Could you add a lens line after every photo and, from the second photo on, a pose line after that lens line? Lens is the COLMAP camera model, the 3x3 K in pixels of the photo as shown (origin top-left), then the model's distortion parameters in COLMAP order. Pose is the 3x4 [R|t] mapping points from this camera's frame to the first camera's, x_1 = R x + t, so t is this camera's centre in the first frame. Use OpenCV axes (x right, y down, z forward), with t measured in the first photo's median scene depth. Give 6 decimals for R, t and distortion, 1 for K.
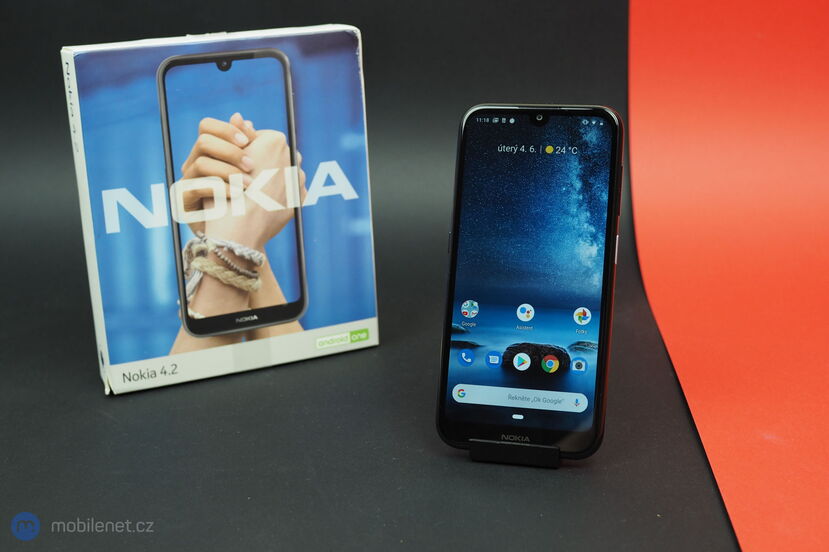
lens RADIAL K [[1185.0, 0, 414.5], [0, 1185.0, 276.0], [0, 0, 1]] dist [-0.114707, -0.022198]
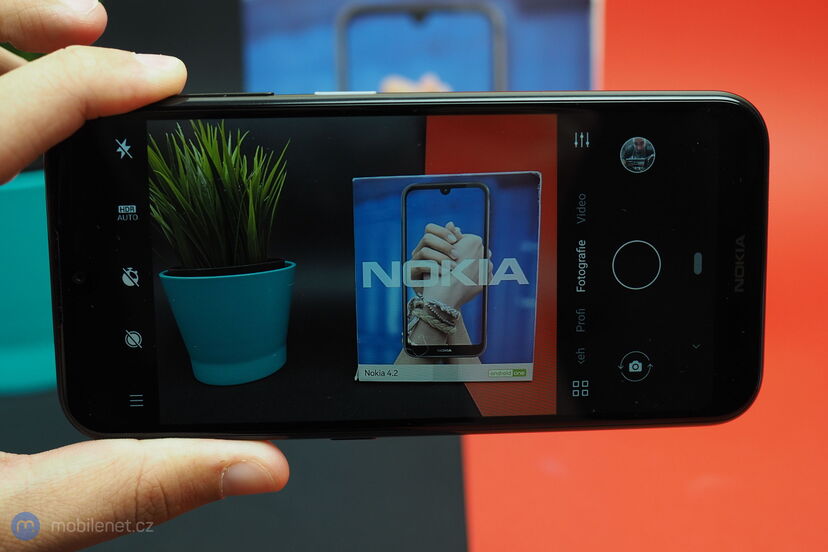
lens RADIAL K [[1183.6, 0, 414.0], [0, 1183.6, 276.0], [0, 0, 1]] dist [-0.114707, -0.022198]
pose [[0.974752, 0.065805, -0.213372, 0.155861], [-0.087670, 0.991640, -0.094679, 0.094465], [0.205357, 0.110994, 0.972373, -0.581400]]
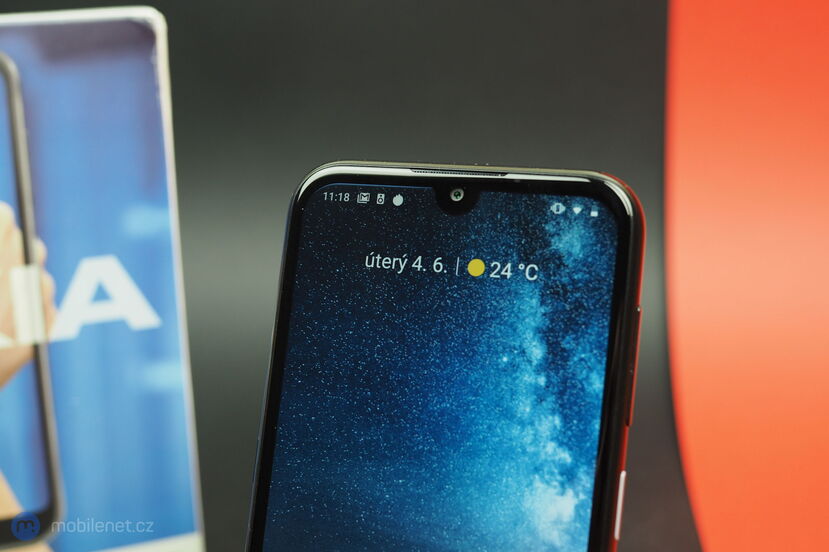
lens RADIAL K [[1185.0, 0, 414.5], [0, 1185.0, 276.0], [0, 0, 1]] dist [-0.114707, -0.022198]
pose [[0.999036, 0.027892, -0.033908, 0.105802], [-0.029051, 0.998993, -0.034182, -0.087647], [0.032920, 0.035134, 0.998840, 0.551417]]
